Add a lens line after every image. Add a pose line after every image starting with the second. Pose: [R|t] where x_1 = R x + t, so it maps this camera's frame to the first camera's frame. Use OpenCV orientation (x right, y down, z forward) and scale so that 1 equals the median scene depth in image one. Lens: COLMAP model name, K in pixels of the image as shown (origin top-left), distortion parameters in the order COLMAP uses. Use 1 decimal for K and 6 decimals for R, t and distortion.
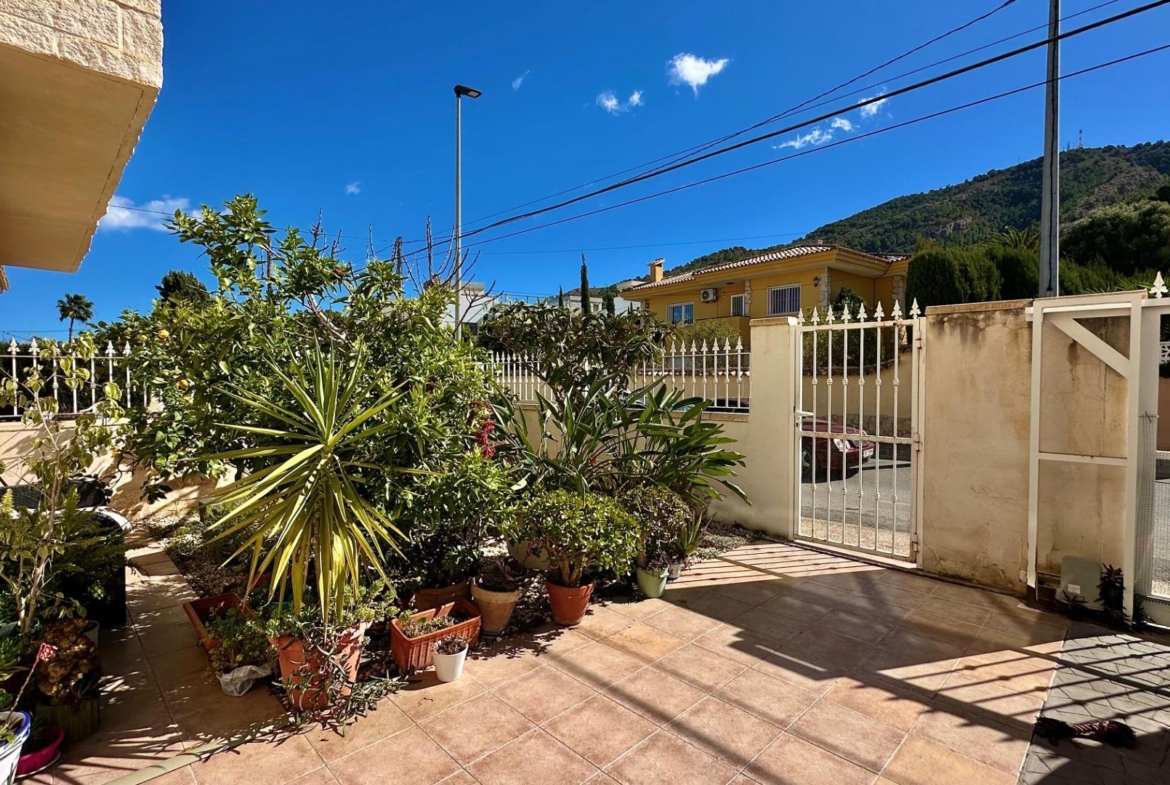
lens RADIAL K [[565.4, 0, 577.5], [0, 565.4, 394.9], [0, 0, 1]] dist [-0.000122, 0.000579]
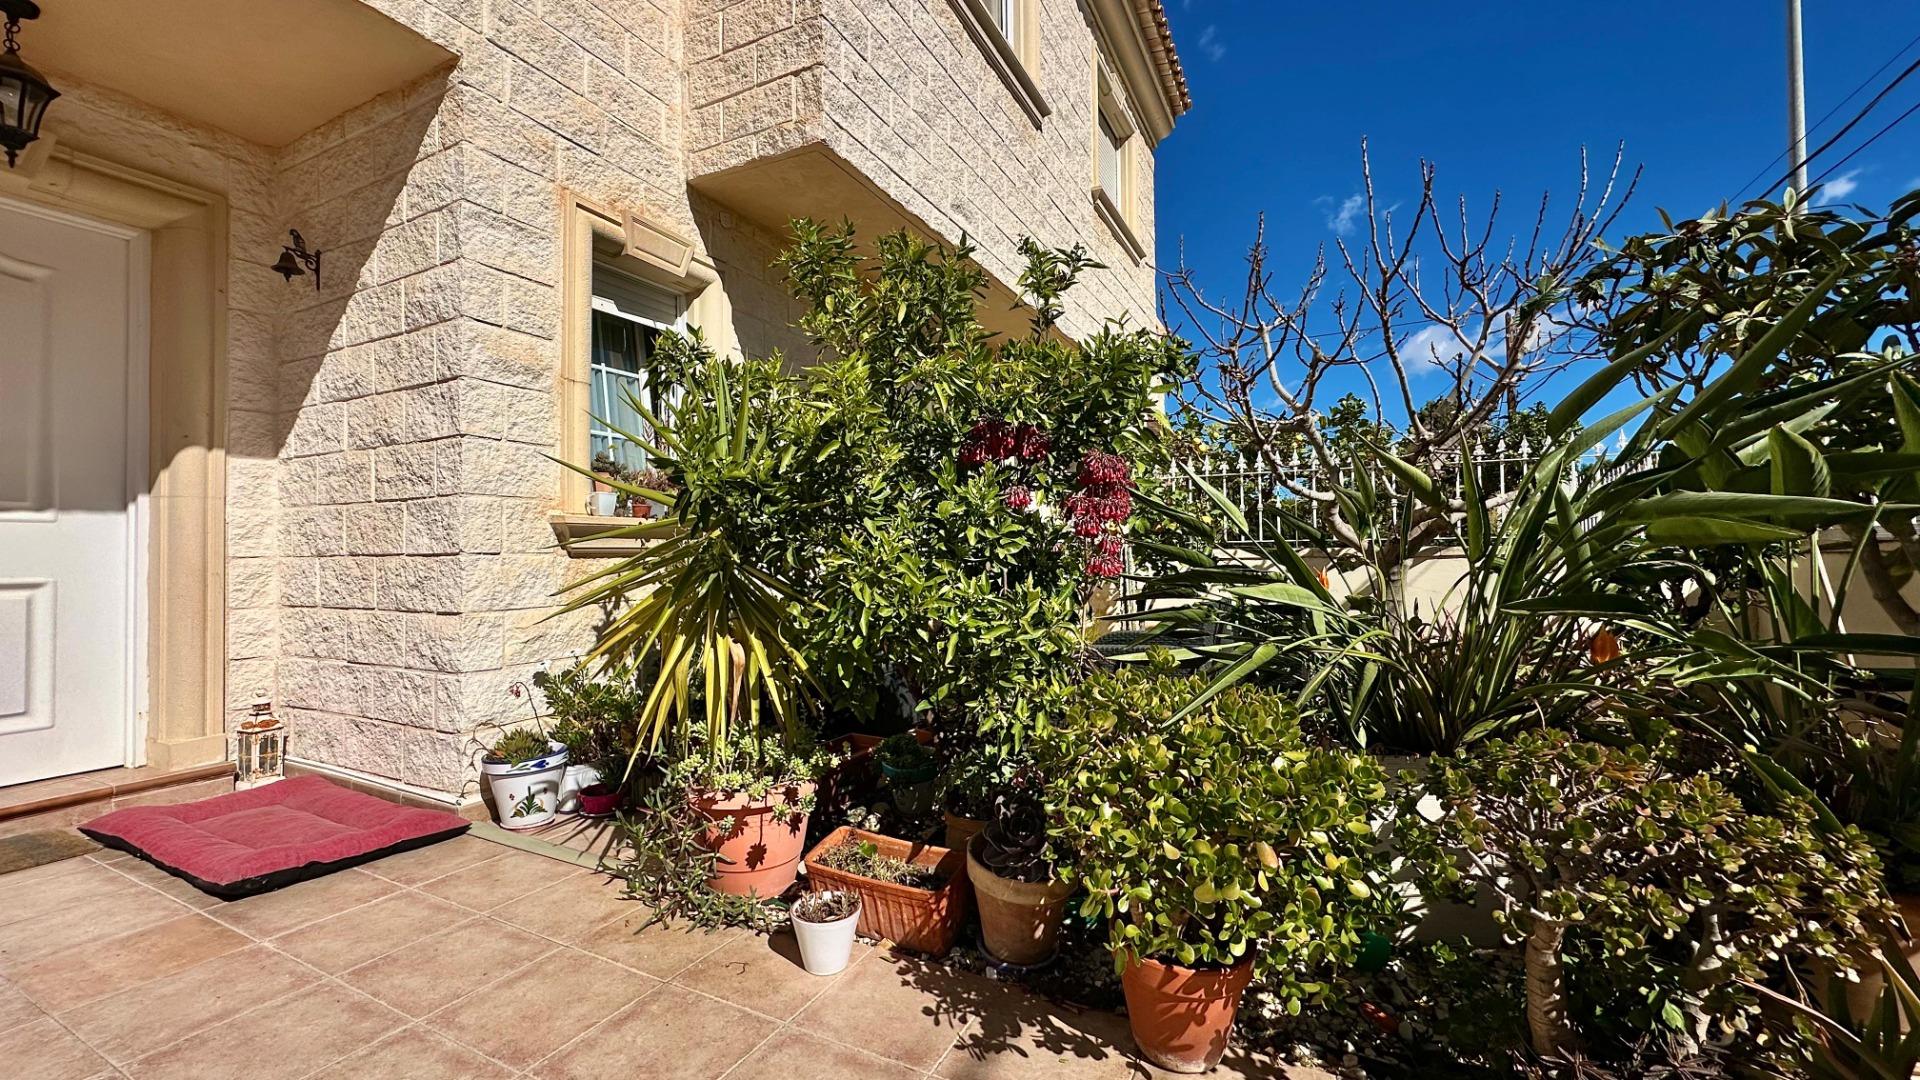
lens RADIAL K [[747.5, 0, 960.0], [0, 747.5, 540.0], [0, 0, 1]] dist [0.000431, 0.000057]
pose [[0.346795, -0.005447, -0.937925, 0.431815], [-0.029222, 0.999435, -0.016609, 0.100676], [0.937486, 0.033168, 0.346439, 0.787627]]
